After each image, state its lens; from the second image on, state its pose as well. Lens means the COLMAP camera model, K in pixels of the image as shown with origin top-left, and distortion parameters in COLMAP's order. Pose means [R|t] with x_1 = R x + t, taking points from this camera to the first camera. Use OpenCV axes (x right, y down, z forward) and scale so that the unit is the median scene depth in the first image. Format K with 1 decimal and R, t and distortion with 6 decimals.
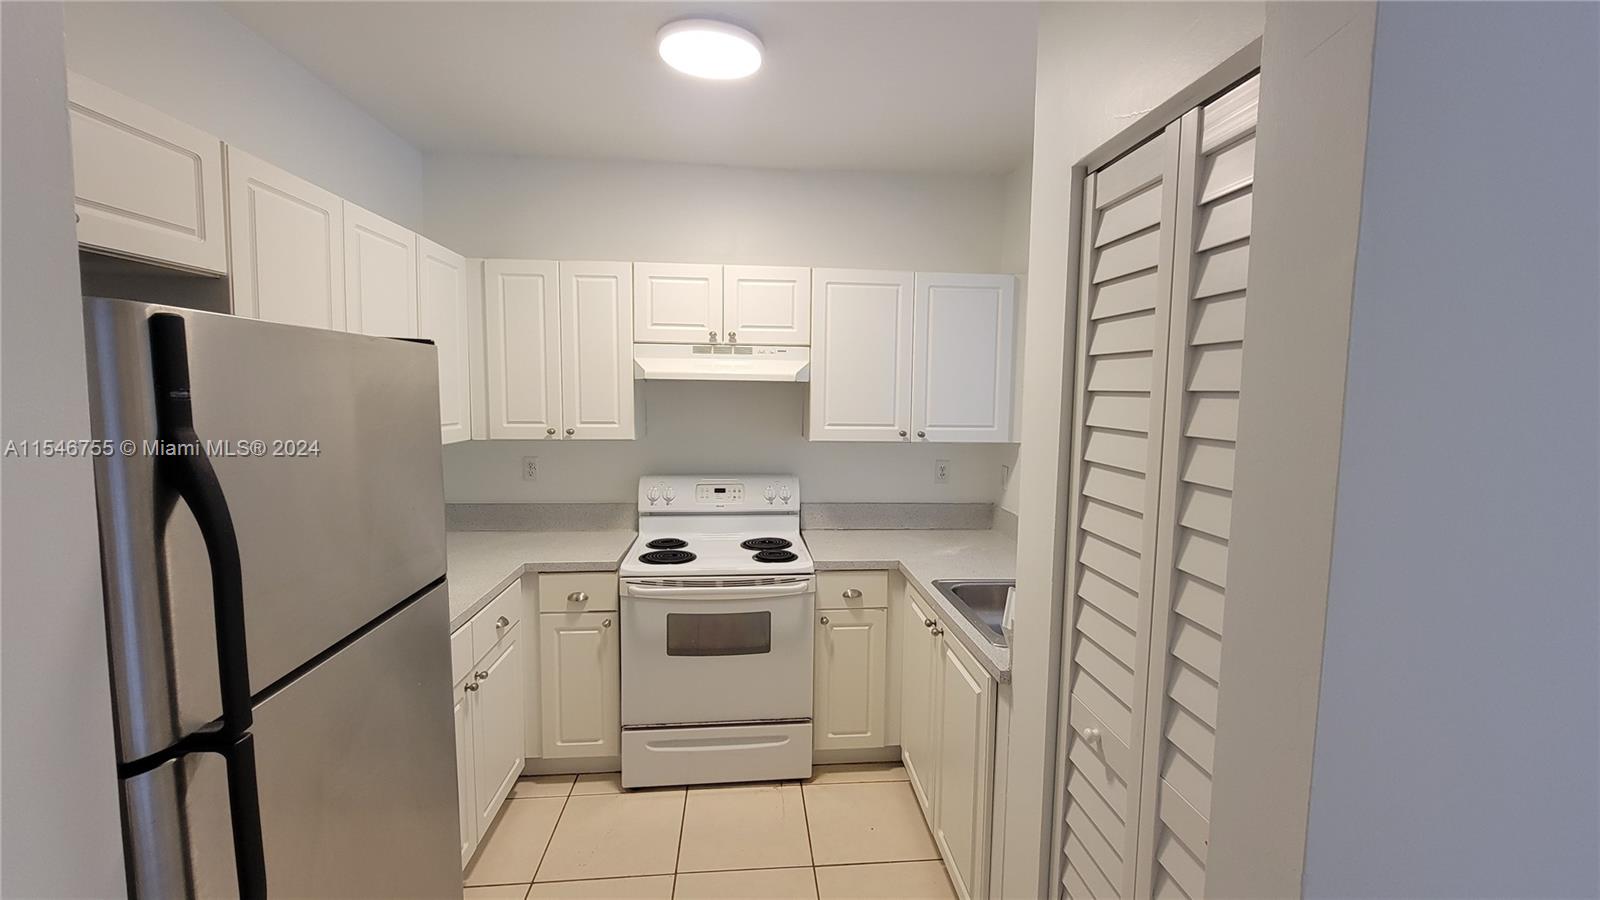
lens RADIAL K [[660.0, 0, 802.1], [0, 660.0, 452.2], [0, 0, 1]] dist [0.001540, 0.000056]
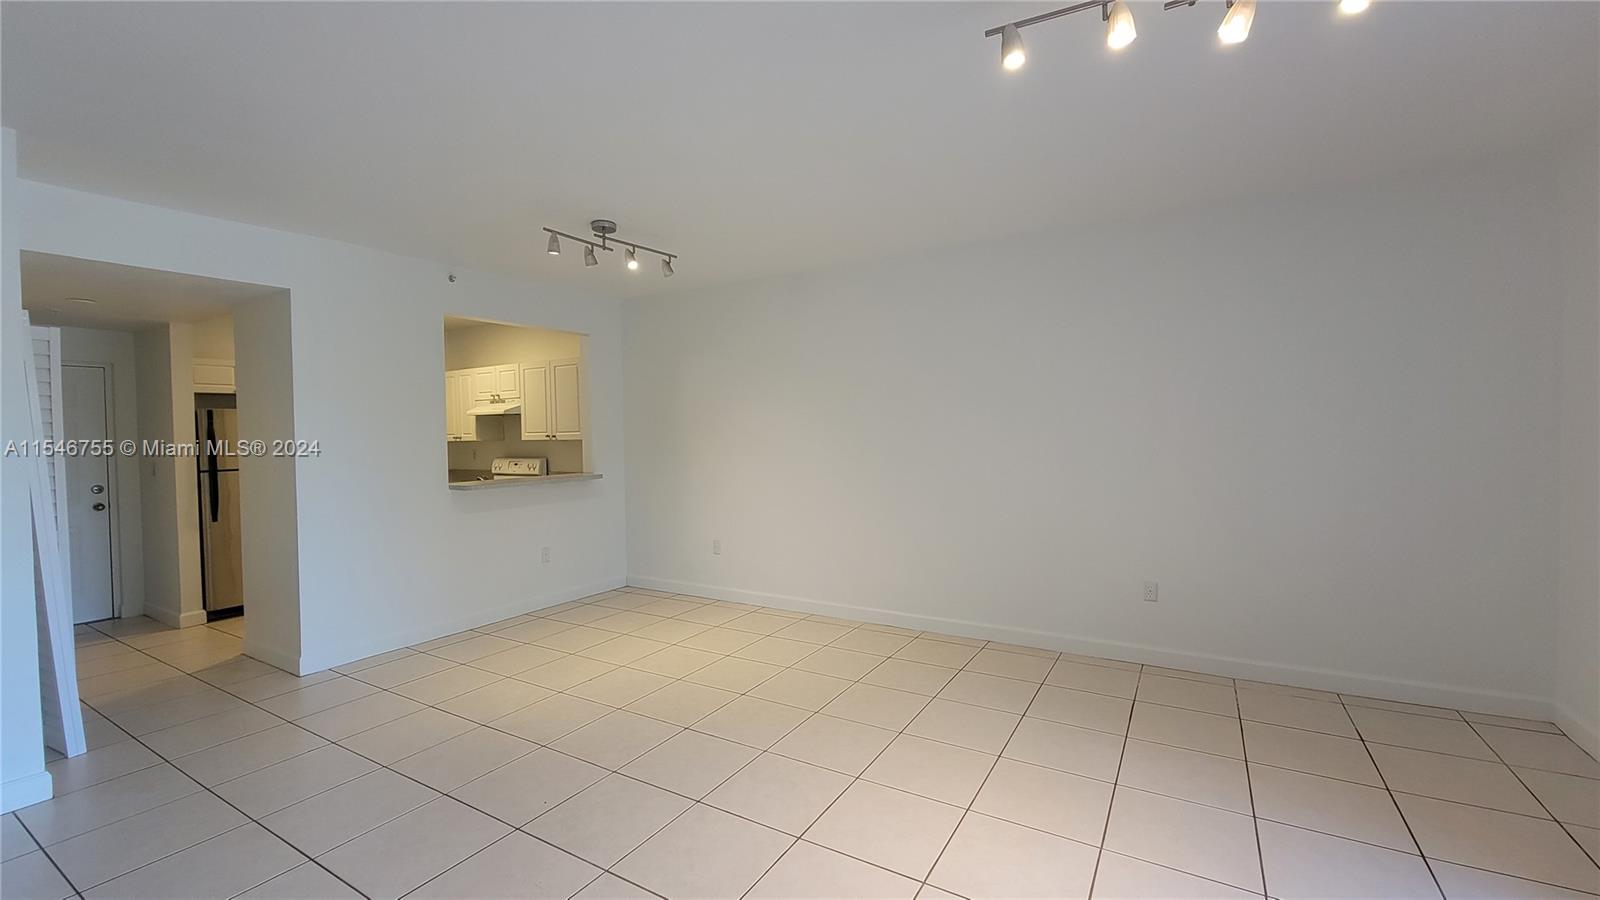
lens RADIAL K [[660.0, 0, 800.1], [0, 660.0, 446.8], [0, 0, 1]] dist [0.001540, 0.000056]
pose [[0.806997, -0.011979, -0.590434, 2.092675], [-0.024842, 0.998221, -0.054206, 0.102370], [0.590033, 0.058411, 0.805263, -0.235477]]
